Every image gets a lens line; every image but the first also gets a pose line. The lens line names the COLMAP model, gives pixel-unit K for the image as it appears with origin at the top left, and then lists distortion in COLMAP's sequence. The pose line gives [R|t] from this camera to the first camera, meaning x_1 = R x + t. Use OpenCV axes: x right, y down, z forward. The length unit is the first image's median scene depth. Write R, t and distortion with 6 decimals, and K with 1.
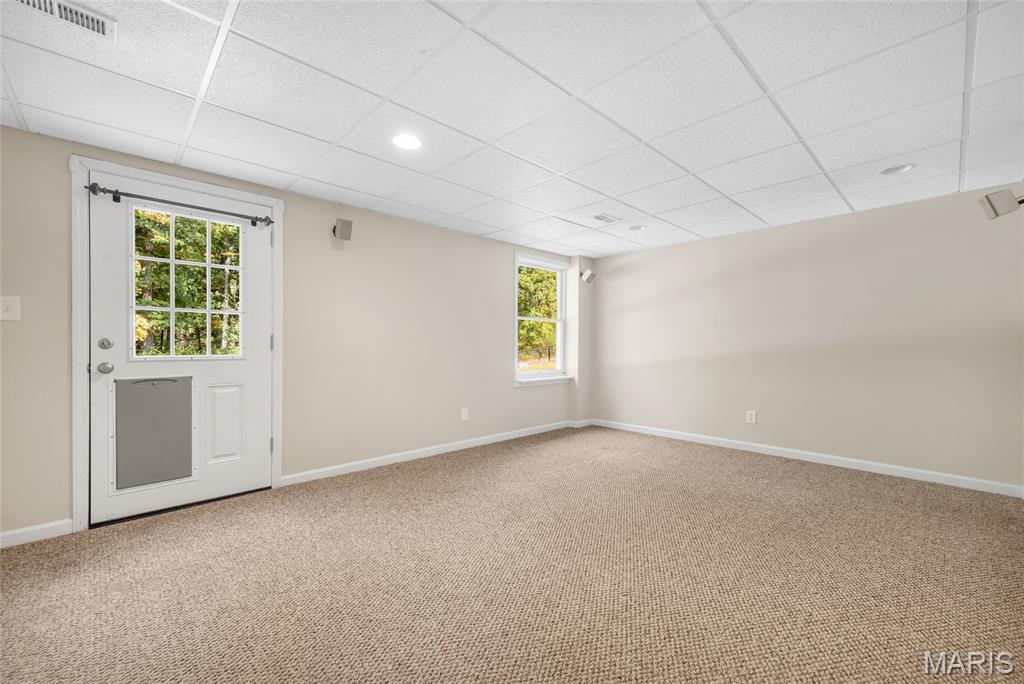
lens RADIAL K [[421.1, 0, 512.0], [0, 421.1, 342.0], [0, 0, 1]] dist [0.002918, 0.000380]
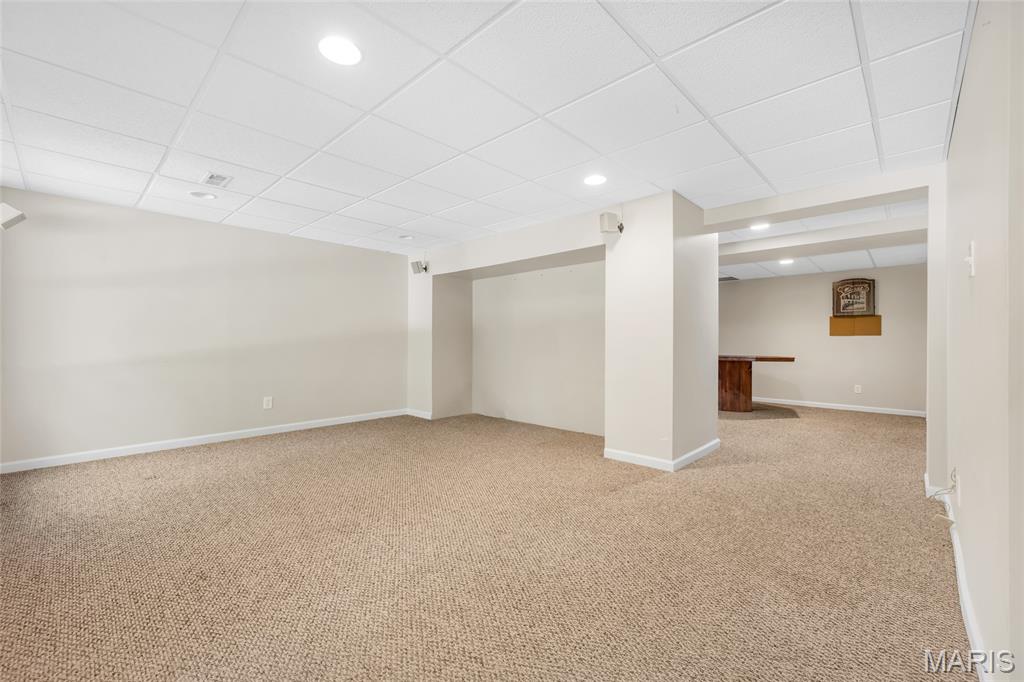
lens RADIAL K [[421.1, 0, 512.0], [0, 421.1, 341.0], [0, 0, 1]] dist [0.002918, 0.000380]
pose [[-0.047862, -0.006199, 0.998835, -0.652957], [-0.007485, 0.999955, 0.005848, 0.007027], [-0.998826, -0.007196, -0.047906, 0.497335]]
